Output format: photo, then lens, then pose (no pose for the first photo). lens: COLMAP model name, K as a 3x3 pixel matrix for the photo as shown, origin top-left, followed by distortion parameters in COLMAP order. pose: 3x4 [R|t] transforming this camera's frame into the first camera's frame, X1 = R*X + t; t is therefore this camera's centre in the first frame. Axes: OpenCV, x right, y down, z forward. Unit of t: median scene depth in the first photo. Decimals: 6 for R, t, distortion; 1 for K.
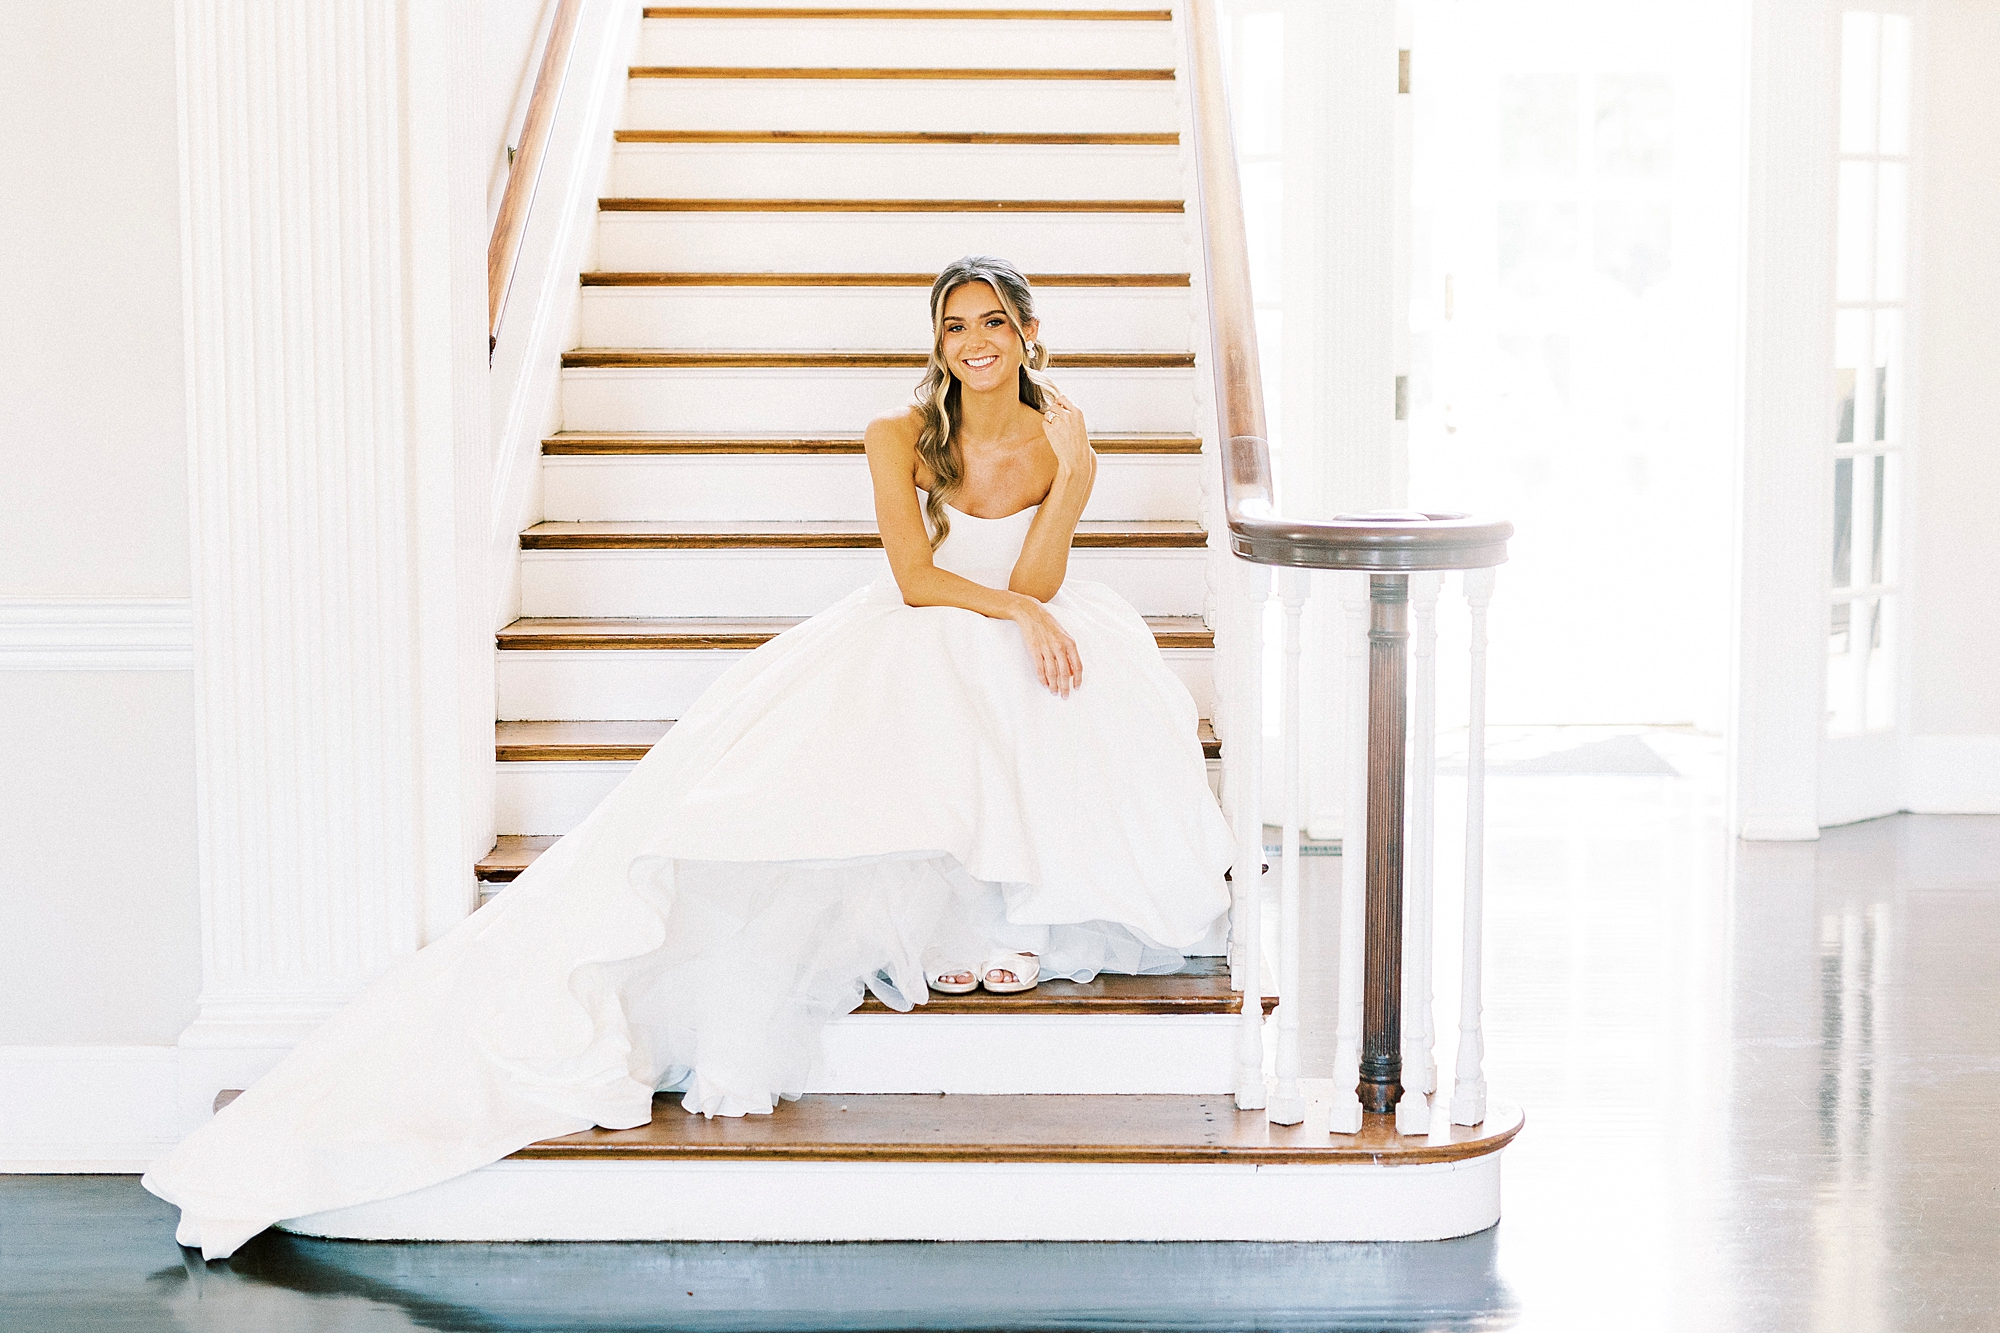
lens RADIAL K [[2994.2, 0, 1023.7], [0, 2994.2, 621.3], [0, 0, 1]] dist [-0.007429, -0.031956]
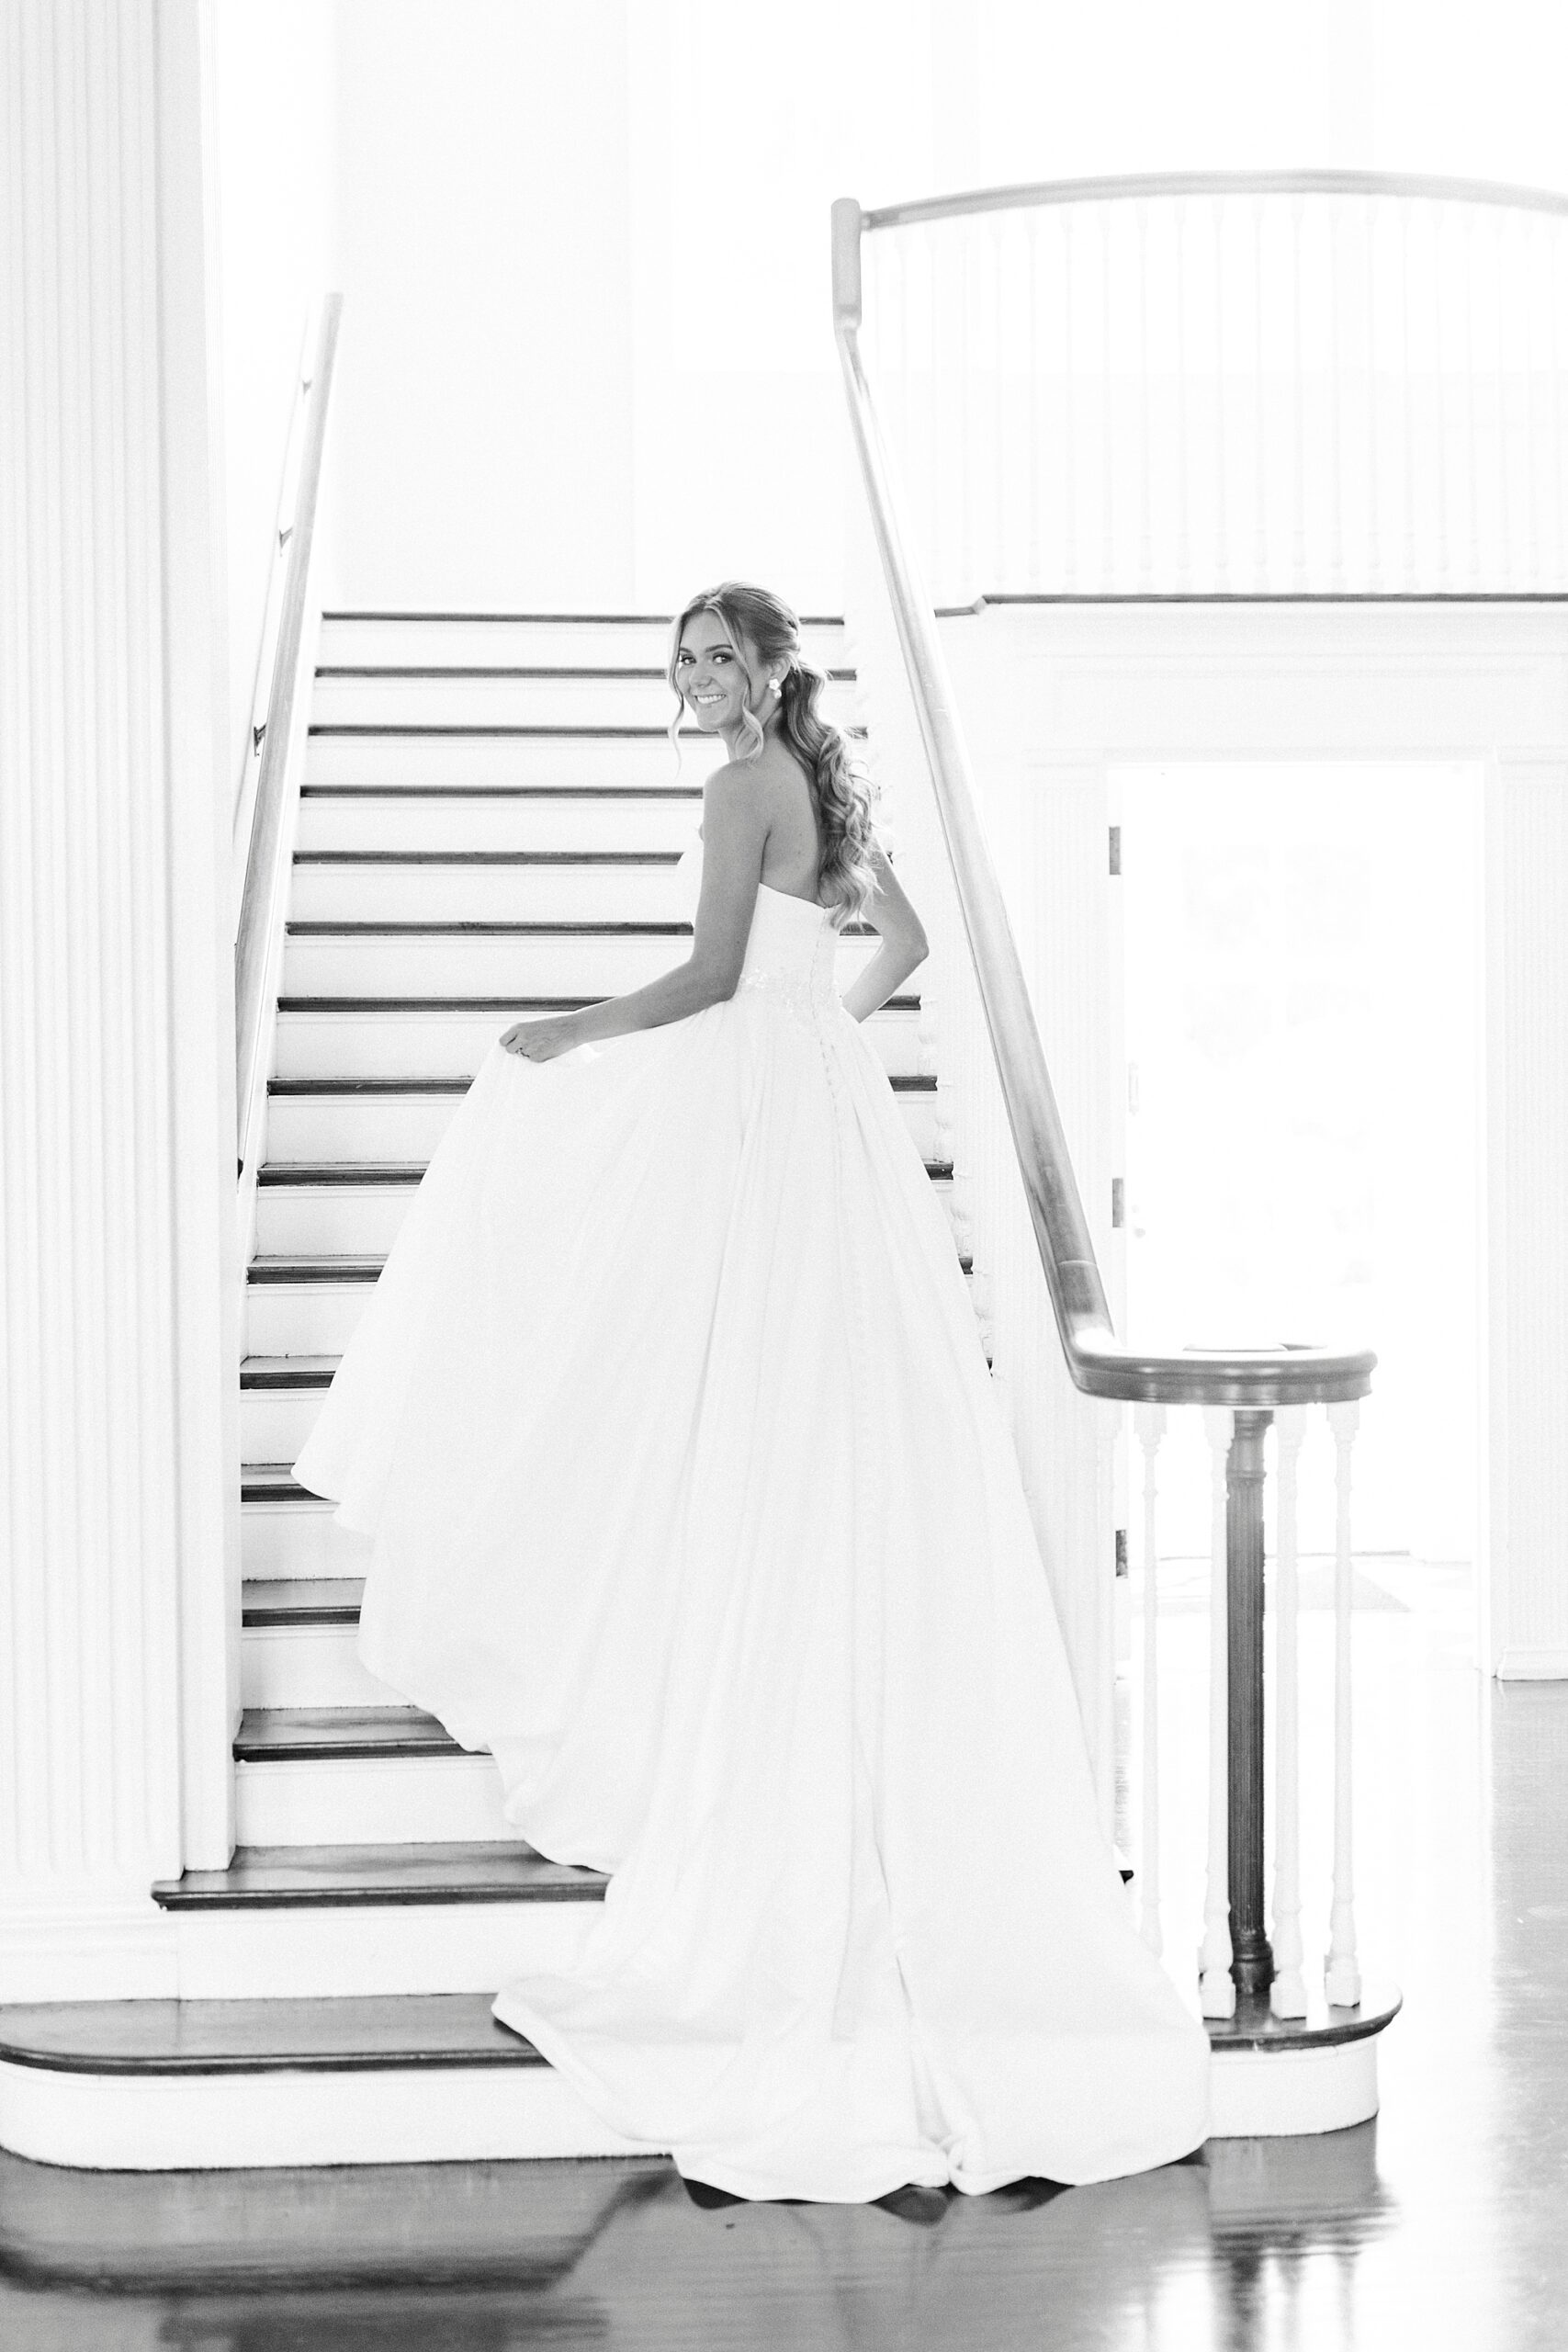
lens RADIAL K [[3383.6, 0, 784.0], [0, 3383.6, 1176.0], [0, 0, 1]] dist [-0.009460, 0.004042]
pose [[0.997247, -0.009689, 0.073519, -0.096037], [0.015309, 0.996969, -0.076278, -0.009645], [-0.072557, 0.077194, 0.994372, -0.043604]]
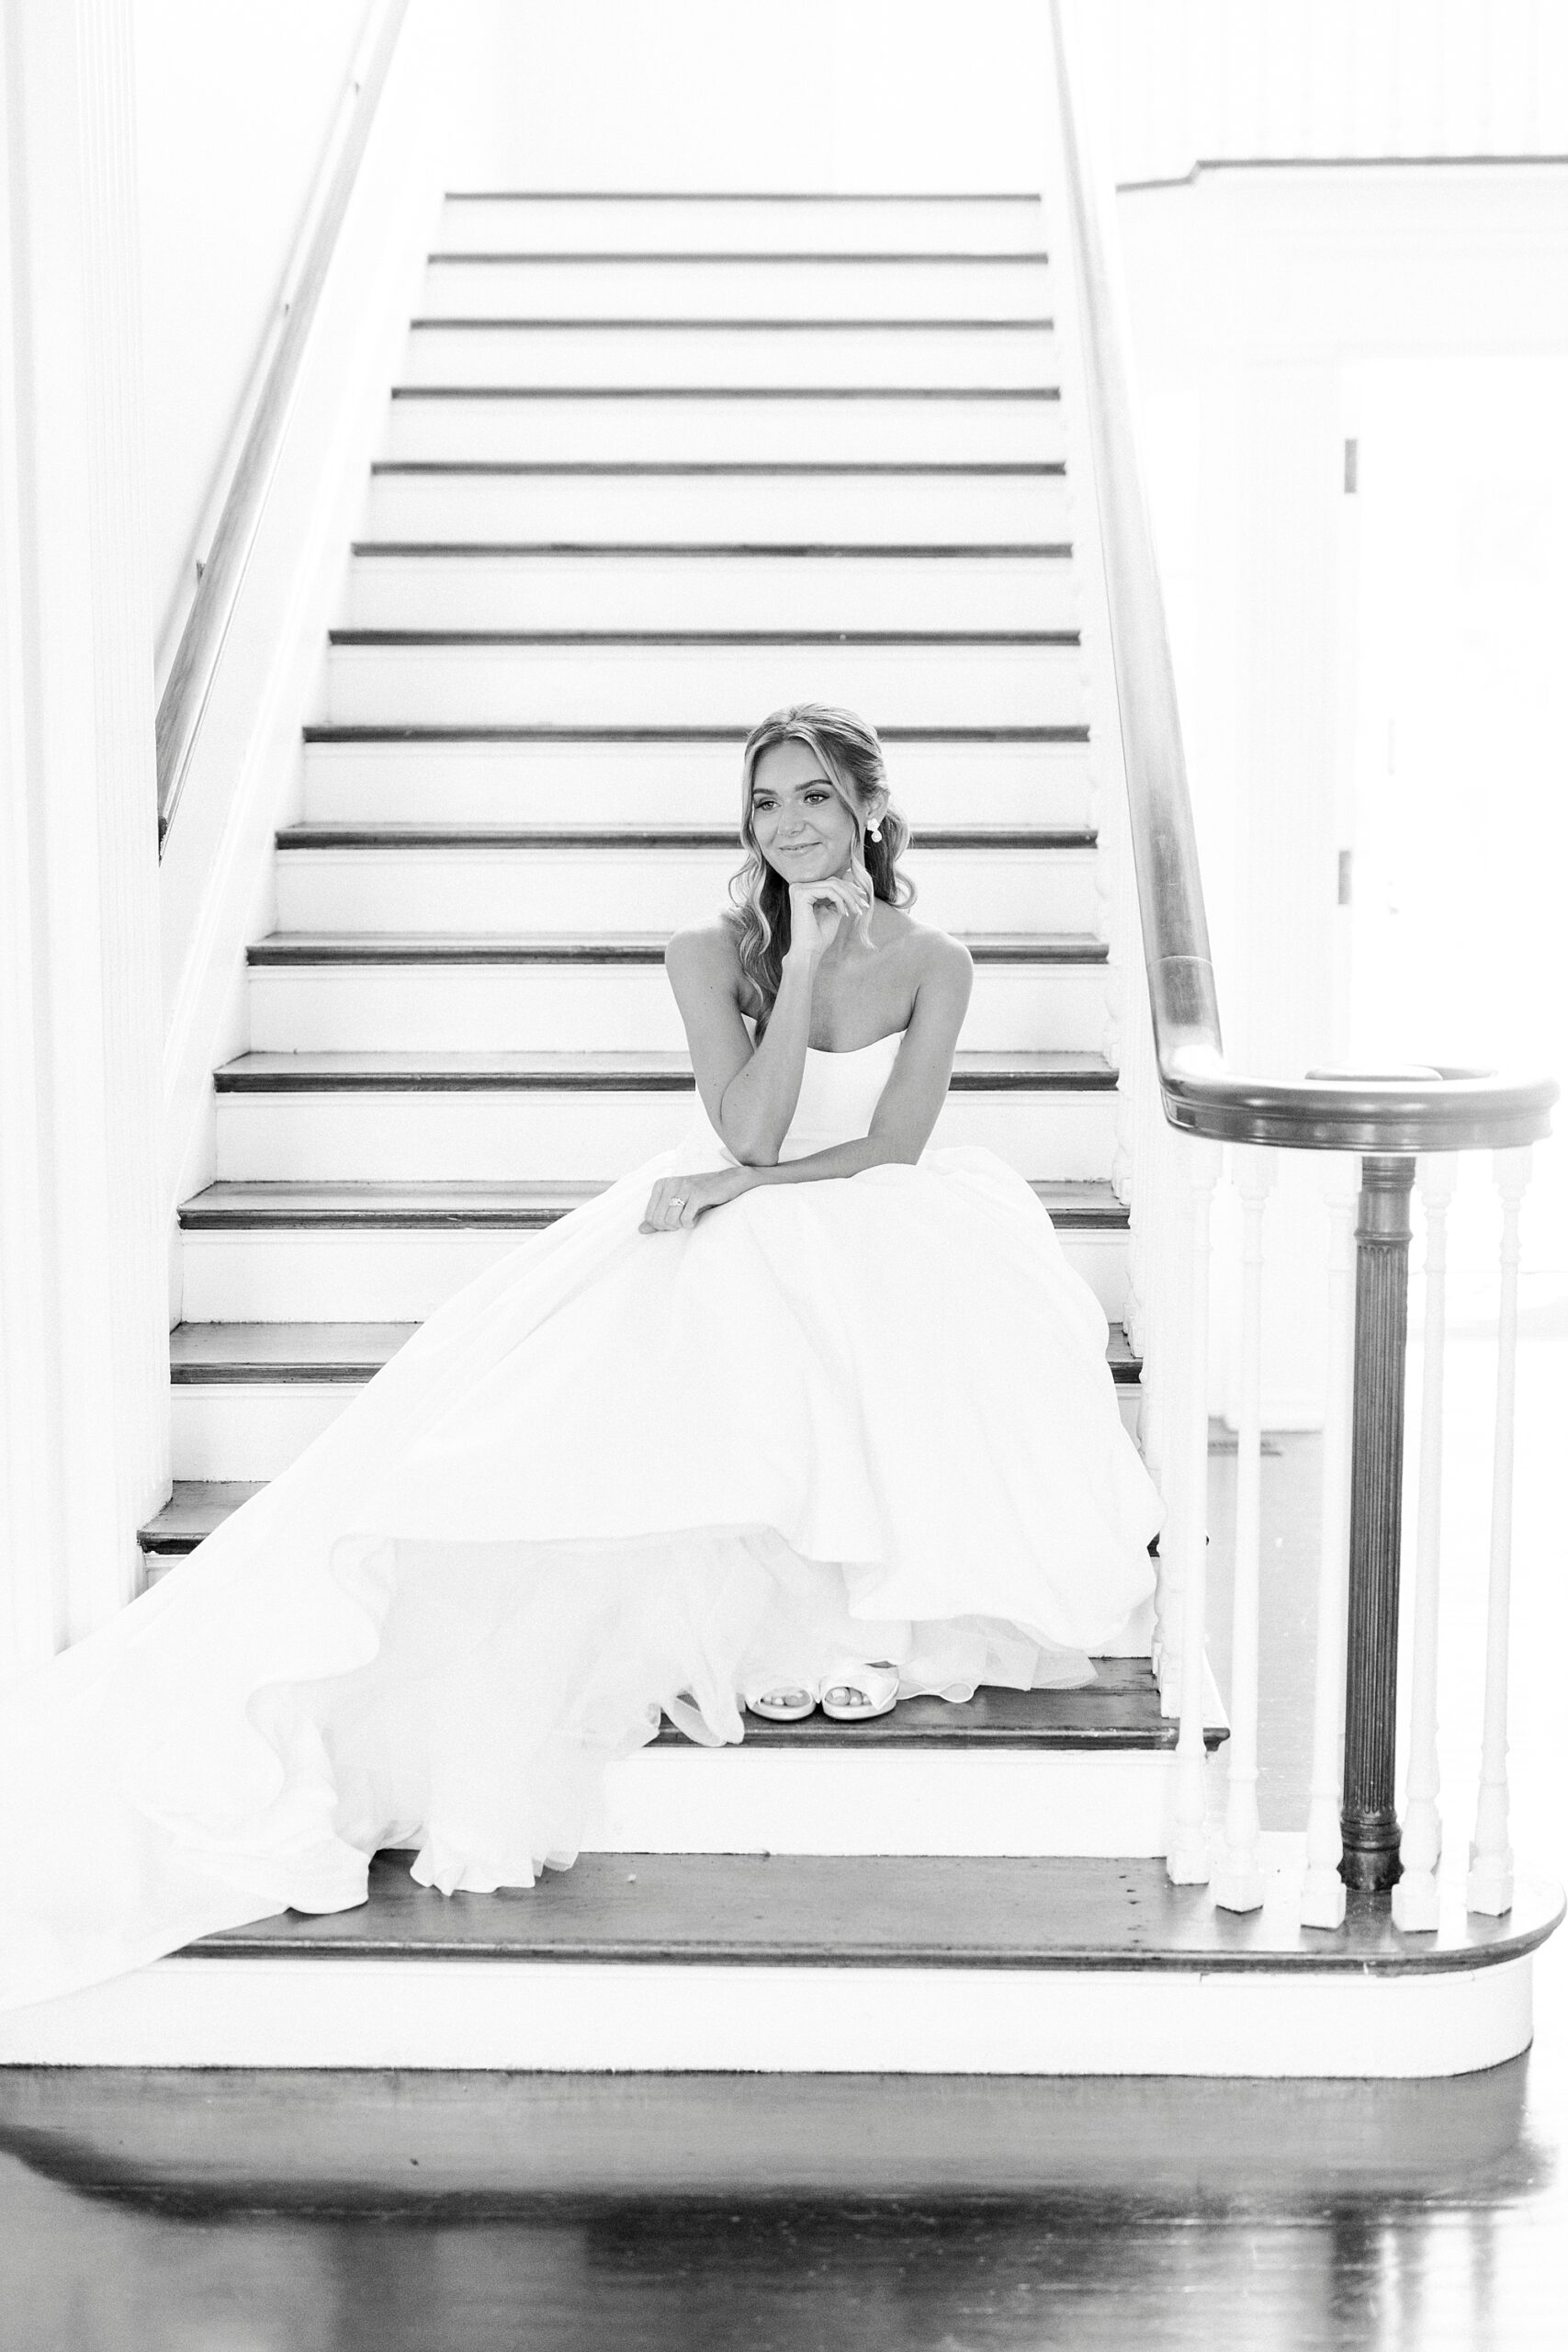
lens RADIAL K [[3383.6, 0, 784.0], [0, 3383.6, 1176.0], [0, 0, 1]] dist [-0.009460, 0.004042]
pose [[0.999726, 0.001857, -0.023317, -0.003820], [-0.001354, 0.999766, 0.021577, -0.026885], [0.023352, -0.021540, 0.999495, 0.176691]]
